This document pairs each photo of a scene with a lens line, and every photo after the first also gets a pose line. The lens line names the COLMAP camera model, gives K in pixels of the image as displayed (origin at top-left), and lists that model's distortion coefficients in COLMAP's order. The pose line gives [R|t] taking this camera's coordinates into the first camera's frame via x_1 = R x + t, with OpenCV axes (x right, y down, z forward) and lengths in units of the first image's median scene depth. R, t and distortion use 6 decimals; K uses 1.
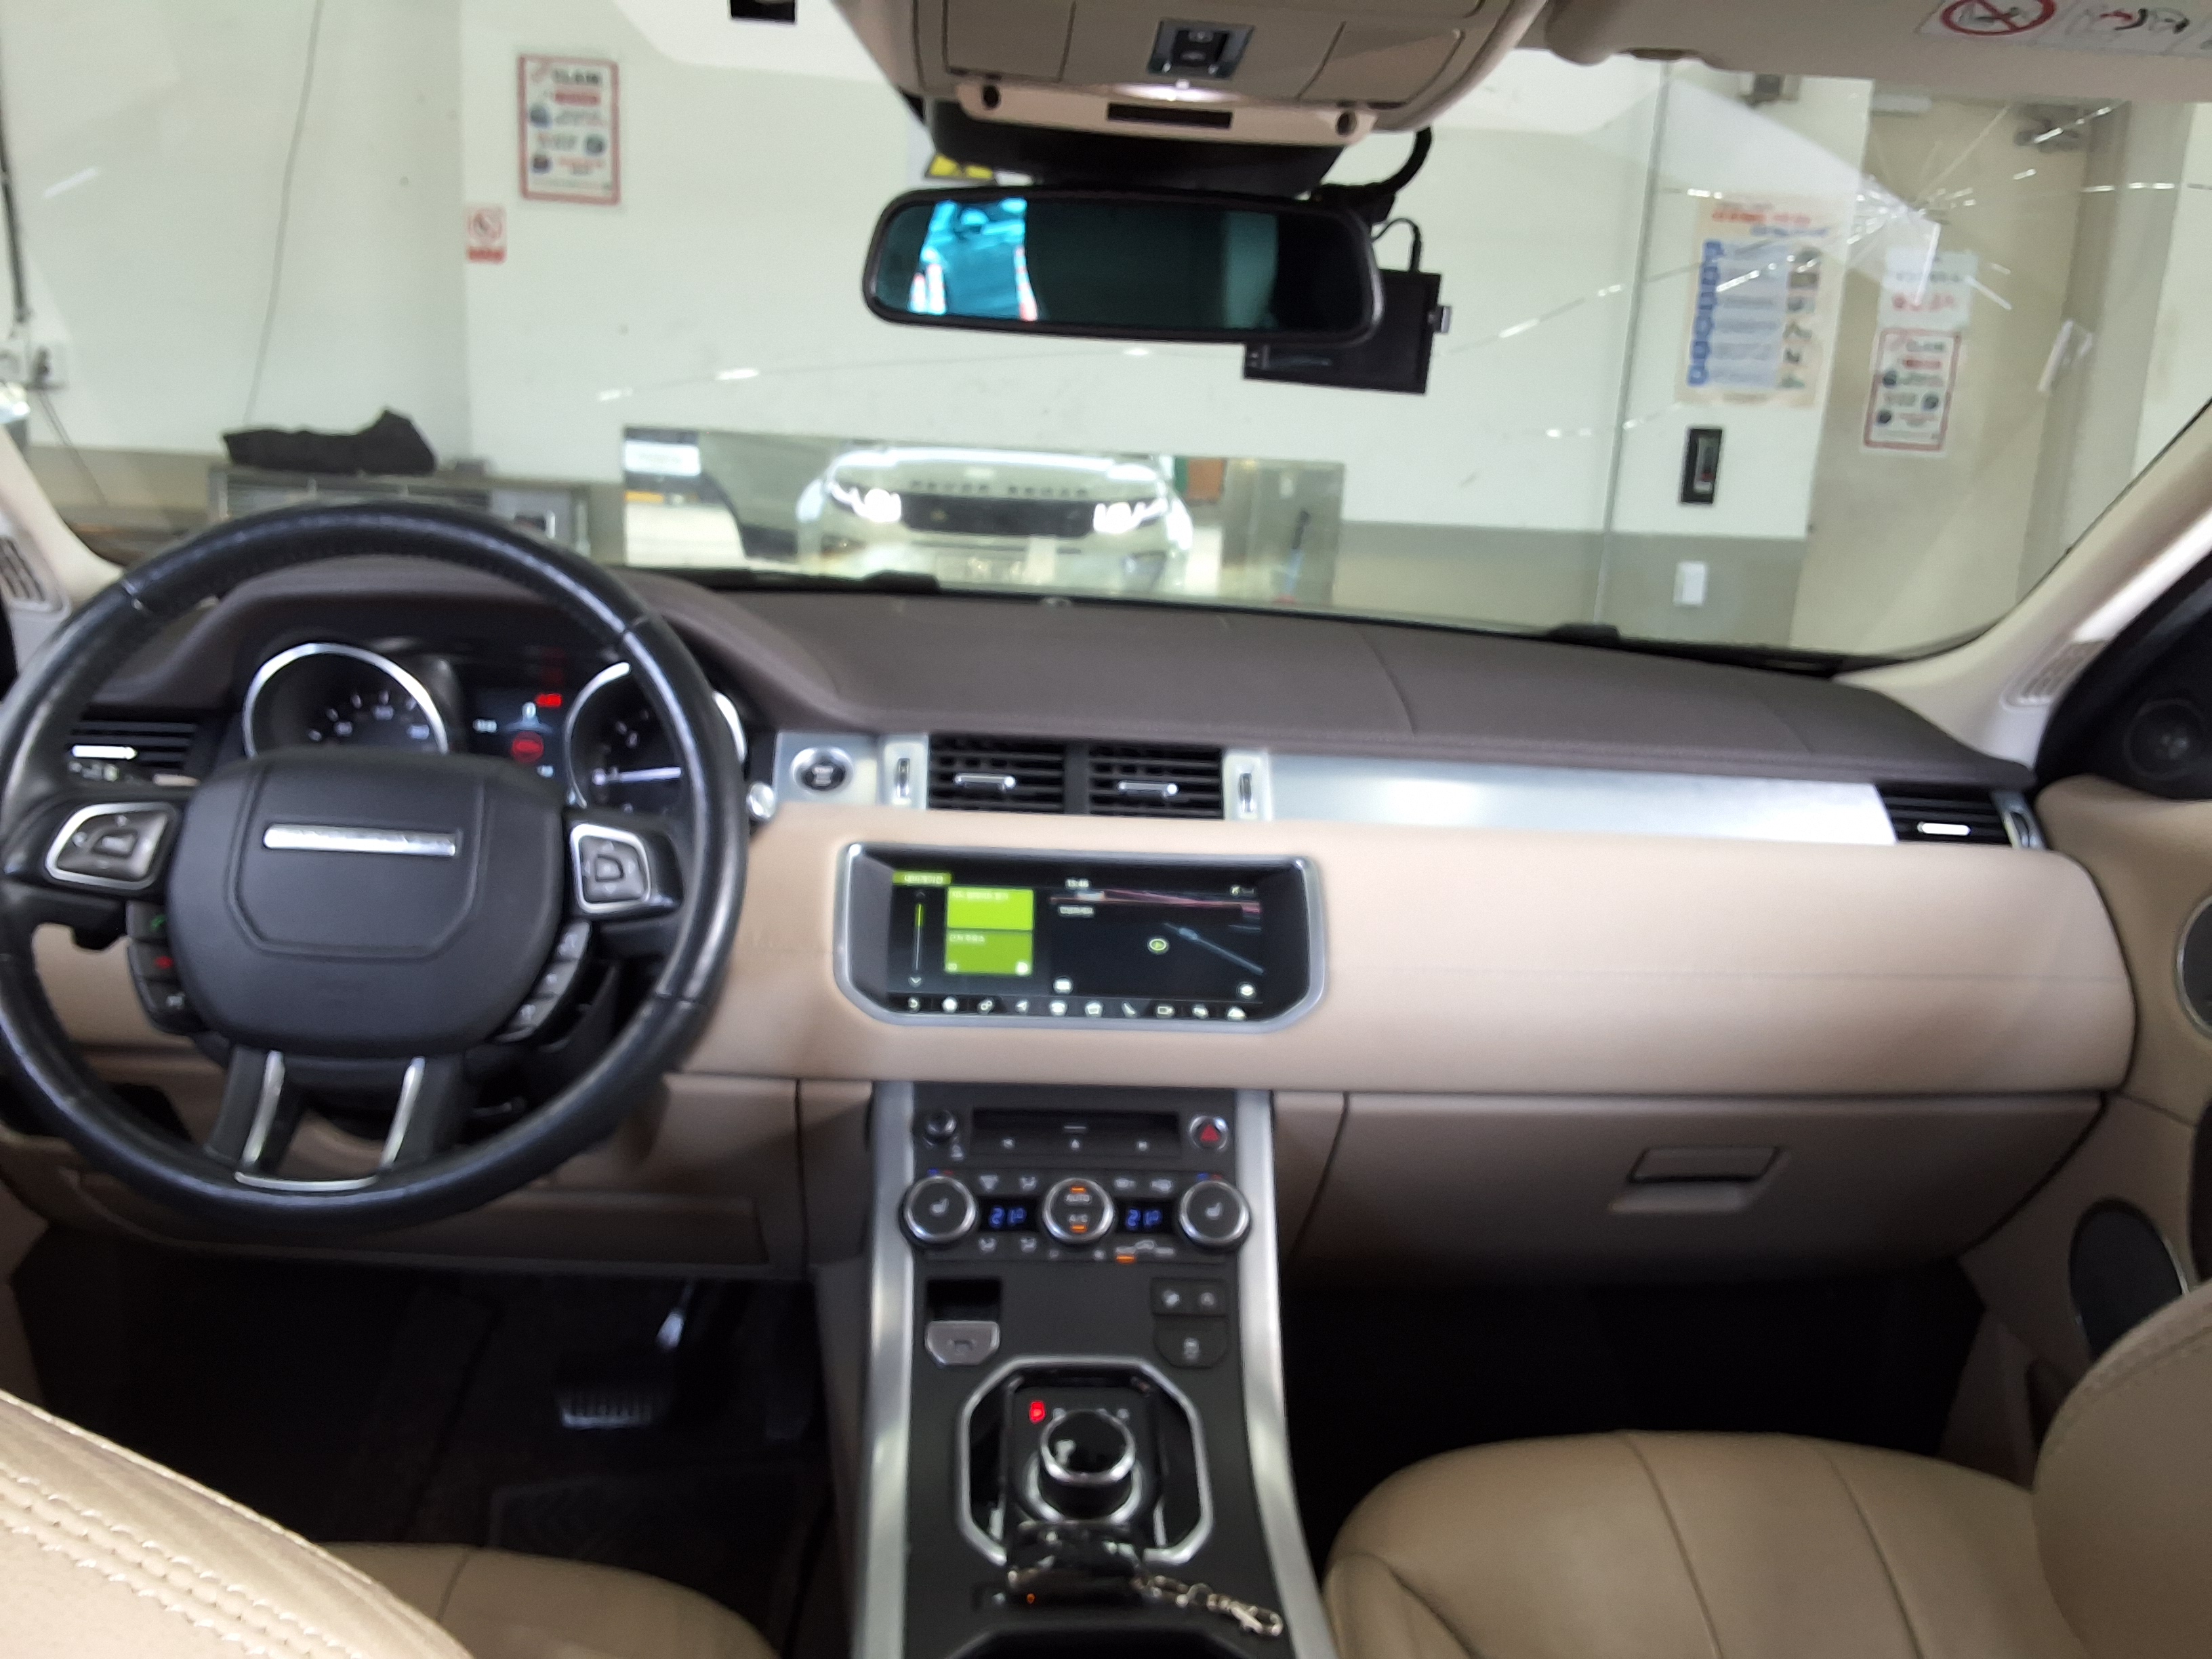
lens RADIAL K [[1758.8, 0, 1106.0], [0, 1758.8, 829.5], [0, 0, 1]] dist [0.026886, -0.000839]
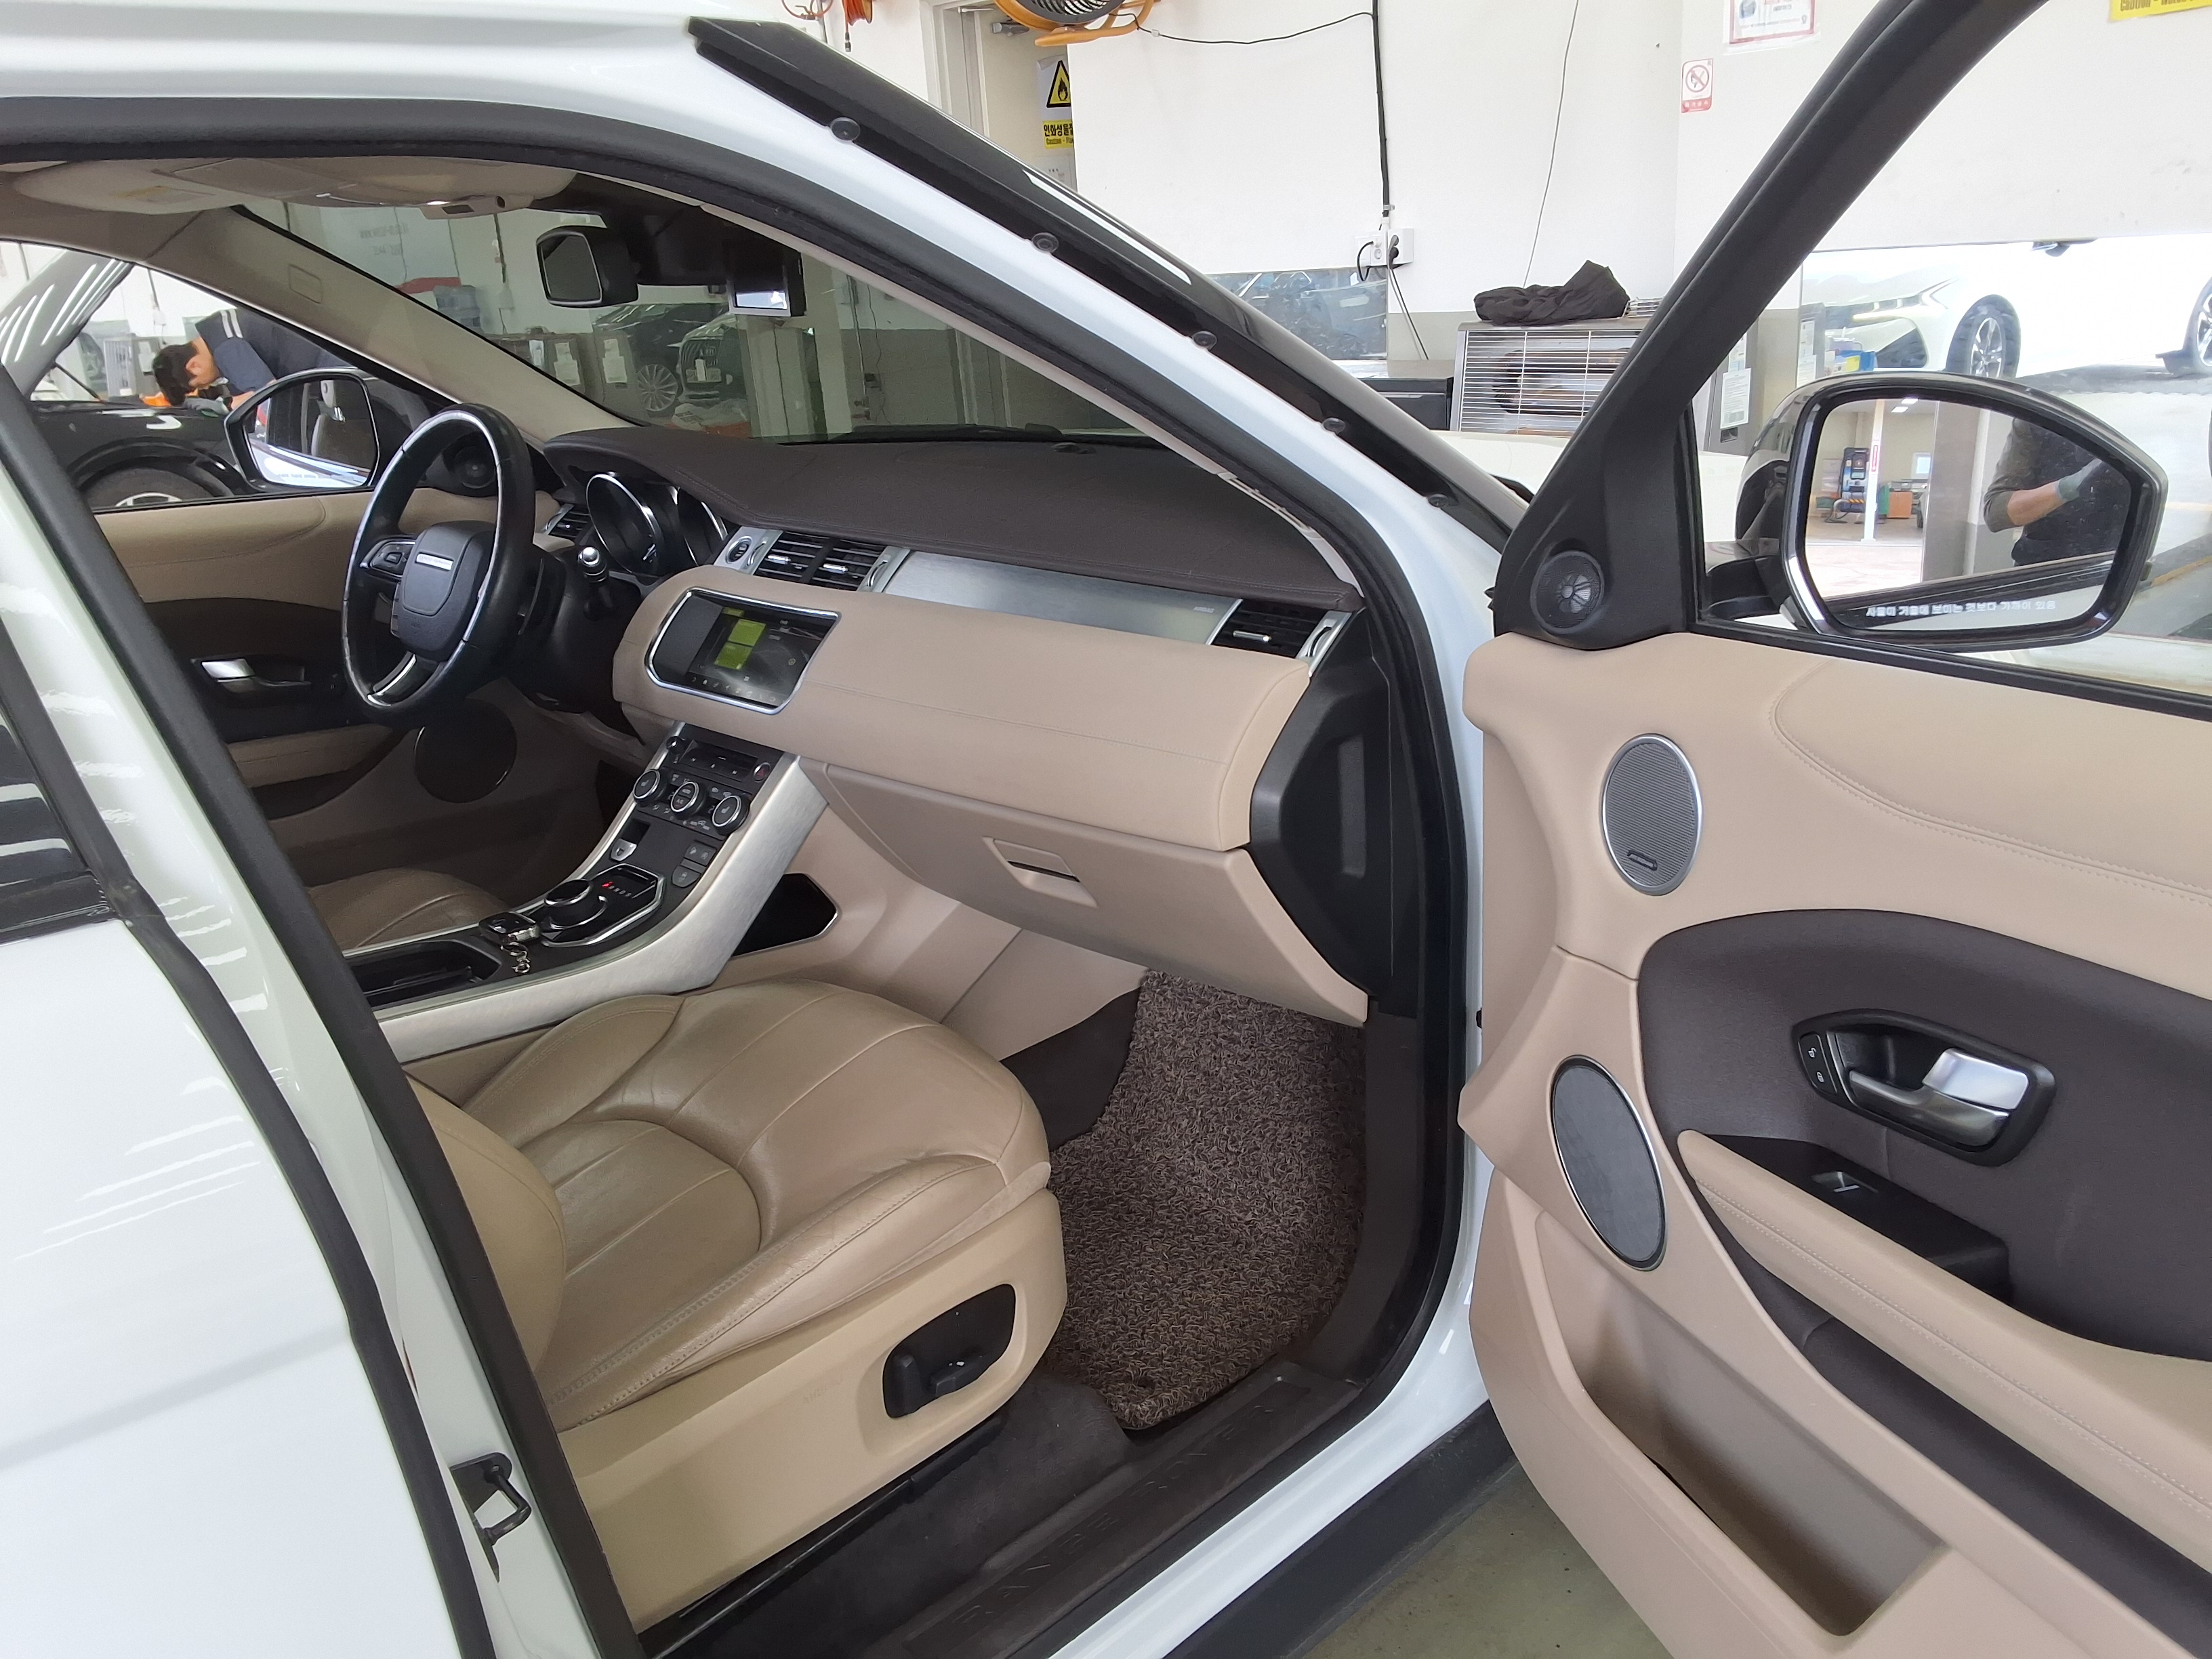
lens RADIAL K [[1758.8, 0, 1106.0], [0, 1758.8, 829.5], [0, 0, 1]] dist [0.026886, -0.000839]
pose [[0.621464, 0.168693, -0.765066, 0.330392], [-0.095726, 0.985576, 0.139556, -0.008604], [0.777573, -0.013493, 0.628648, 0.042489]]
